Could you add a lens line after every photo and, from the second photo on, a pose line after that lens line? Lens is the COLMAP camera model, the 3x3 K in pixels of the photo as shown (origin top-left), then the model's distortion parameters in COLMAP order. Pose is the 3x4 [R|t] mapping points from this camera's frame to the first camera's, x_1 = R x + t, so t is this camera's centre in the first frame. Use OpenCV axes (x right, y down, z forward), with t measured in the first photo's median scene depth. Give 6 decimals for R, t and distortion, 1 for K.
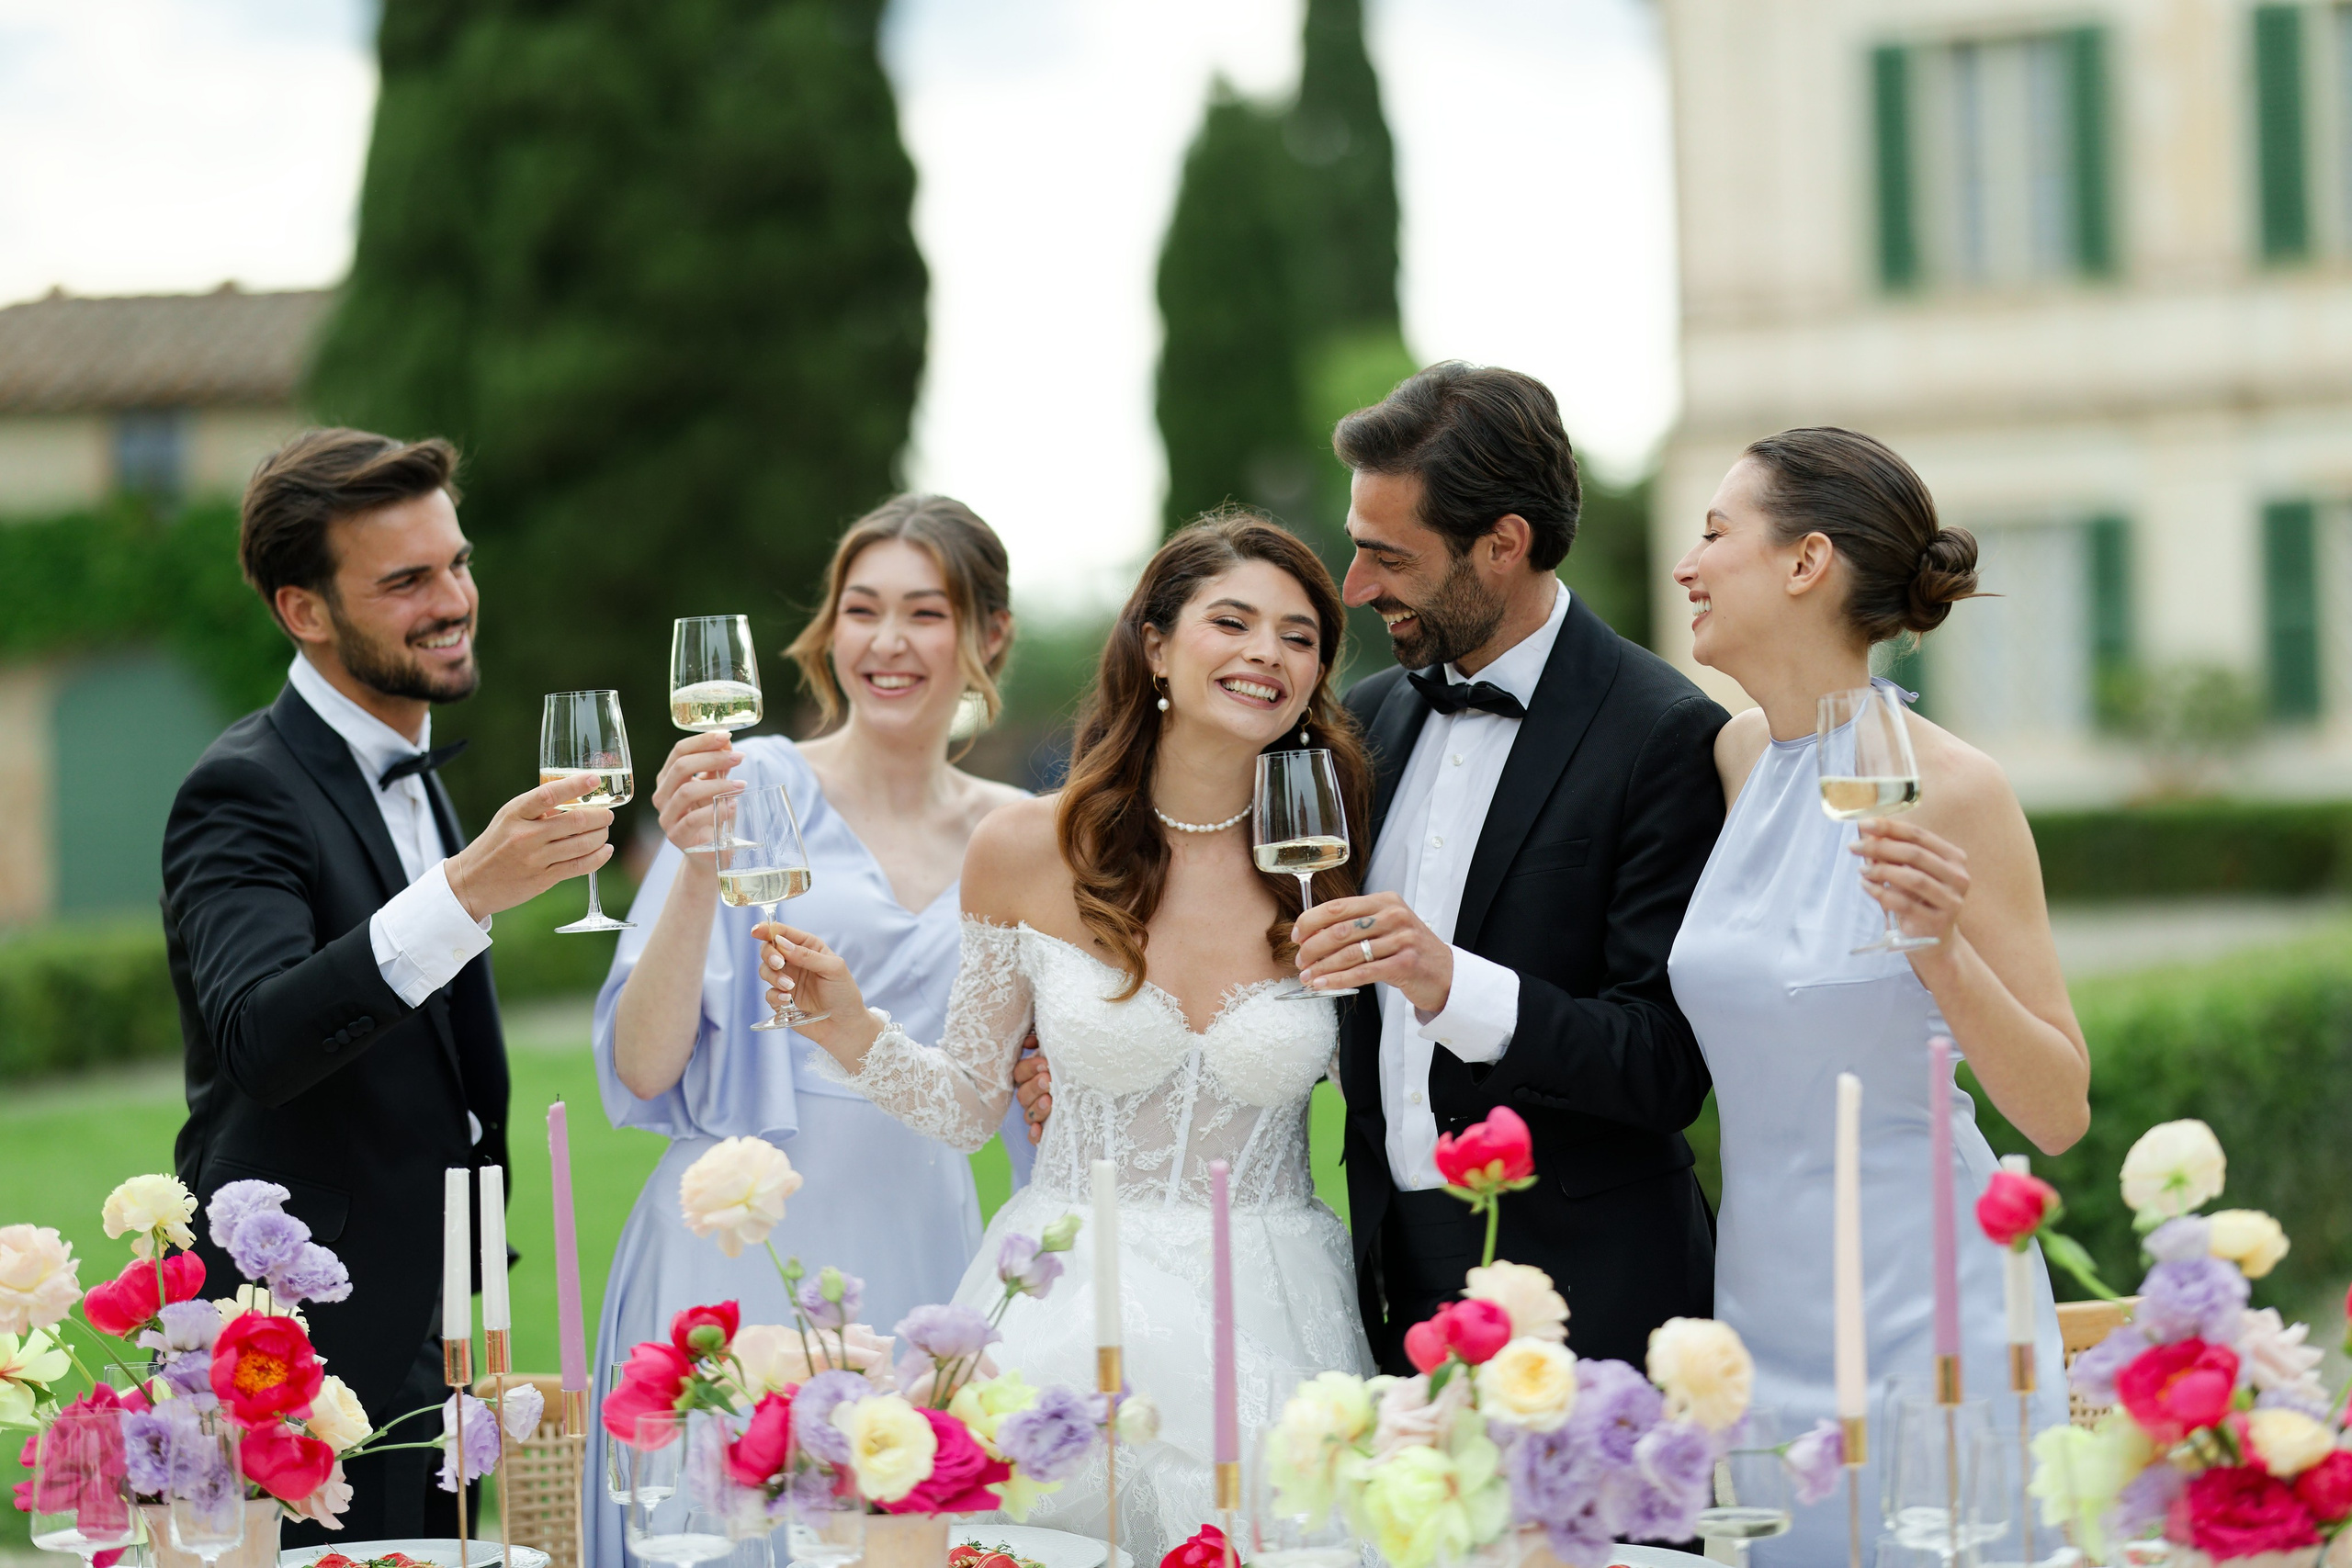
lens RADIAL K [[5726.4, 0, 1183.9], [0, 5726.4, 775.3], [0, 0, 1]] dist [0.073778, 0.000000]
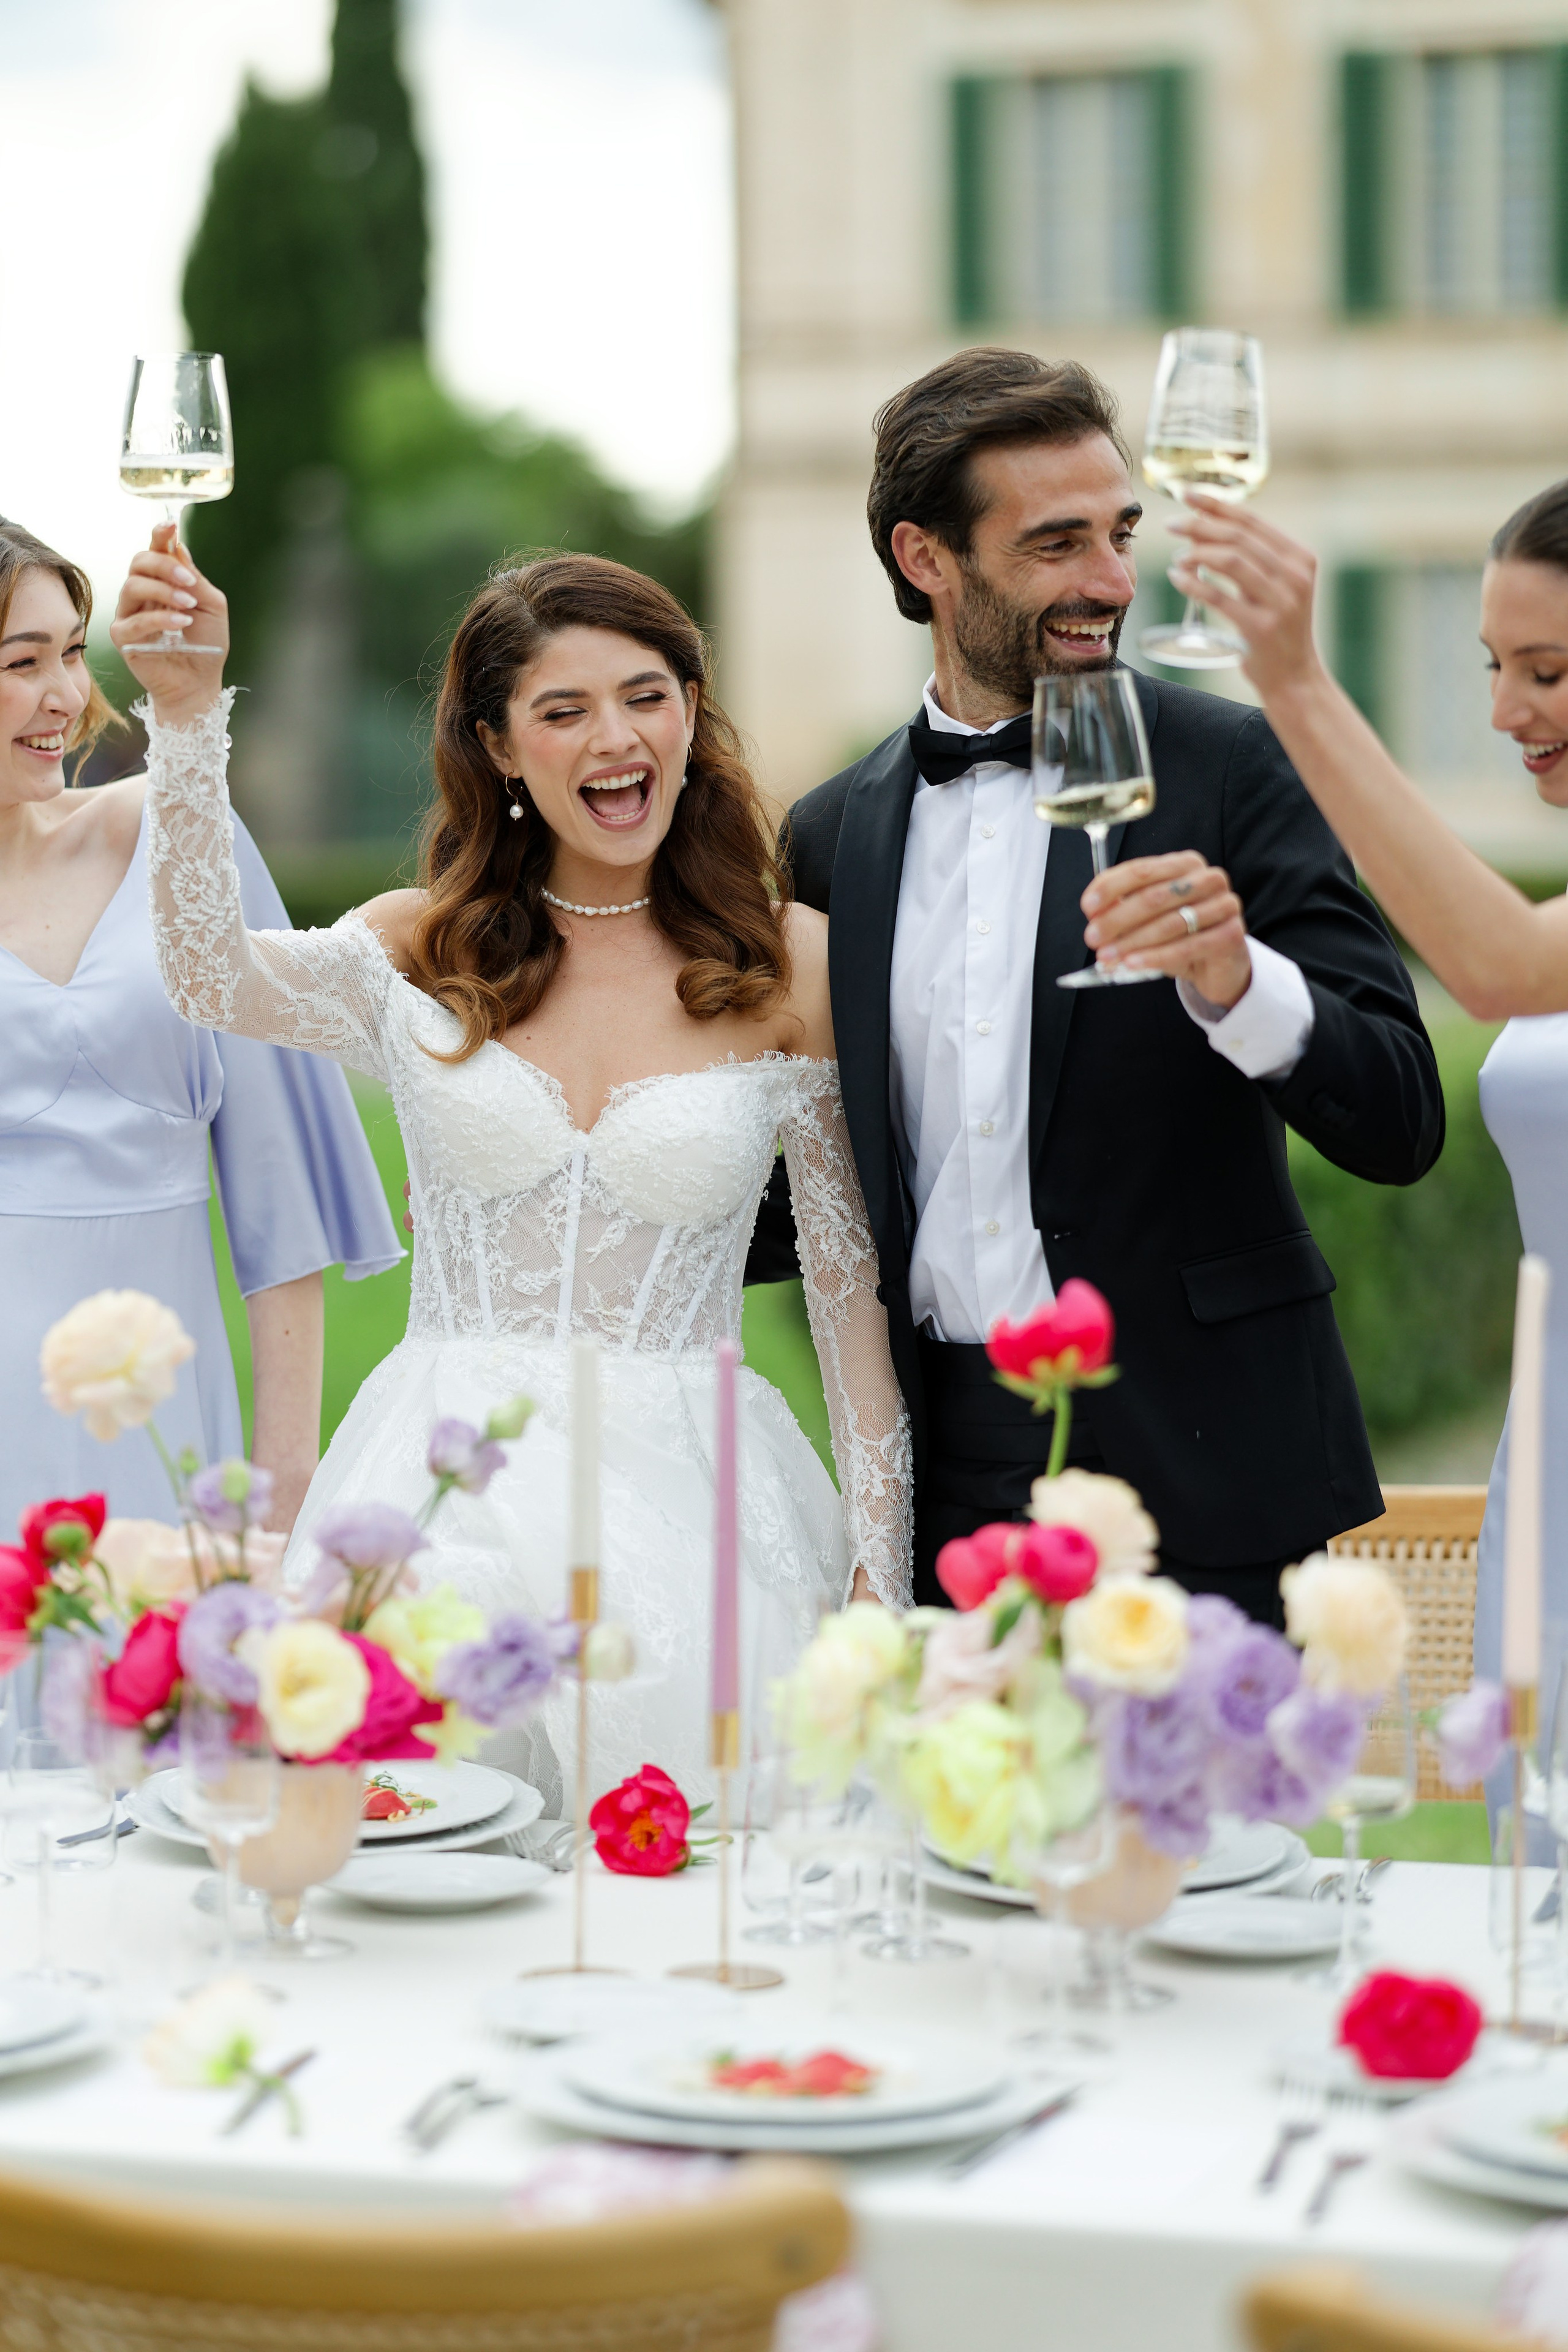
lens RADIAL K [[5726.9, 0, 785.8], [0, 5726.9, 1185.4], [0, 0, 1]] dist [0.073778, 0.000000]
pose [[0.993961, 0.026866, 0.106391, -0.071125], [-0.033837, 0.997359, 0.064265, -0.006383], [-0.104383, -0.067477, 0.992245, 0.198591]]
